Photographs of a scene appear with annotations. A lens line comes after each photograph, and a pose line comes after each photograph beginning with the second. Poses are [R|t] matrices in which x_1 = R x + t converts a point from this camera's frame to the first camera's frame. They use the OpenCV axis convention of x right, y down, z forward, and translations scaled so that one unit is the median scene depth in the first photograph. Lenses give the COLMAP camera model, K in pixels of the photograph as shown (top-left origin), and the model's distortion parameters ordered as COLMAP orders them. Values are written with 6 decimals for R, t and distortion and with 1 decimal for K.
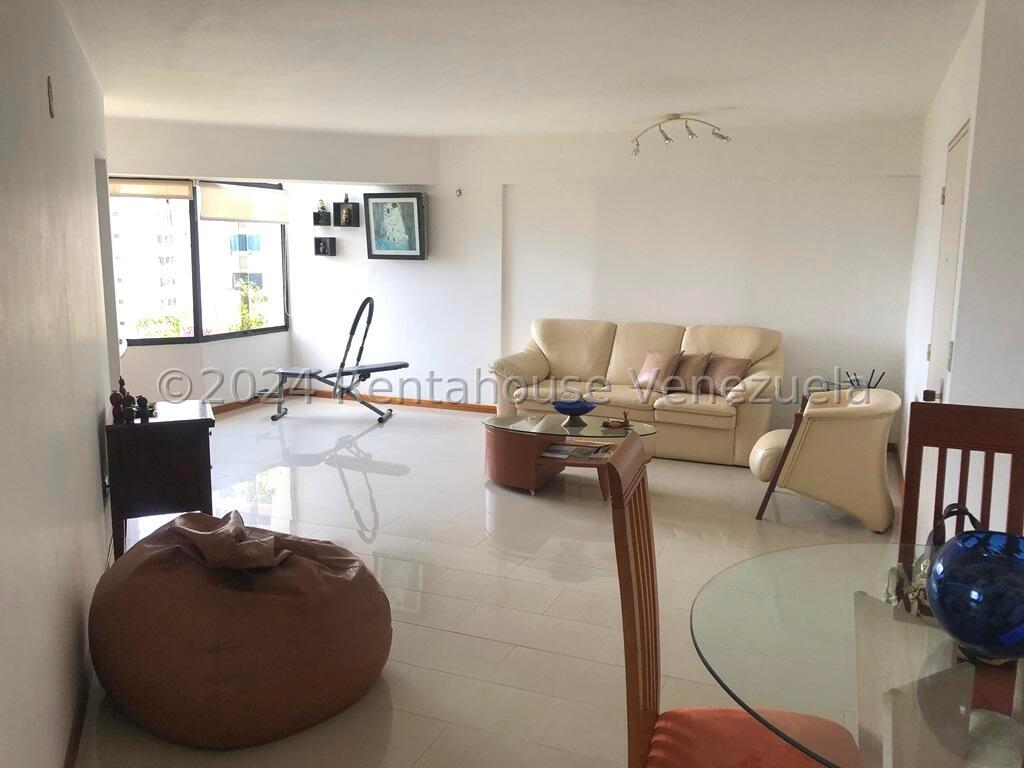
lens RADIAL K [[843.8, 0, 512.0], [0, 843.8, 384.0], [0, 0, 1]] dist [0.049929, -0.057120]
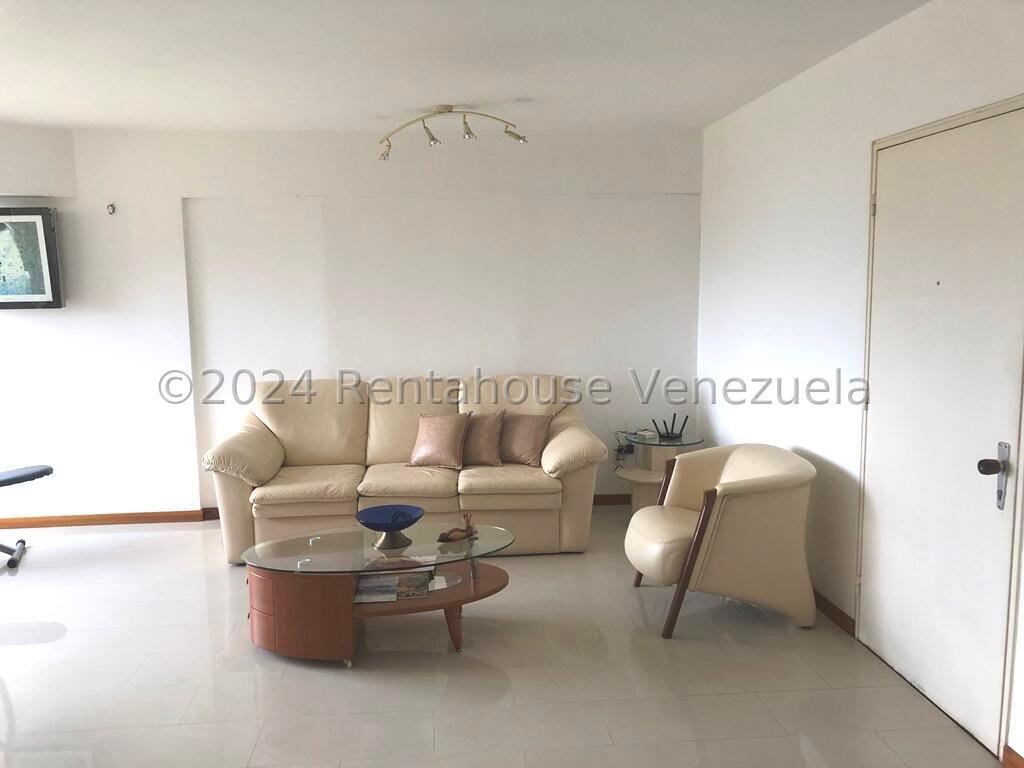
lens RADIAL K [[843.8, 0, 512.0], [0, 843.8, 384.0], [0, 0, 1]] dist [0.049929, -0.057120]
pose [[0.890237, -0.080231, 0.448377, -0.103796], [0.099288, 0.994875, -0.019115, -0.043445], [-0.444545, 0.061535, 0.893640, 0.272543]]
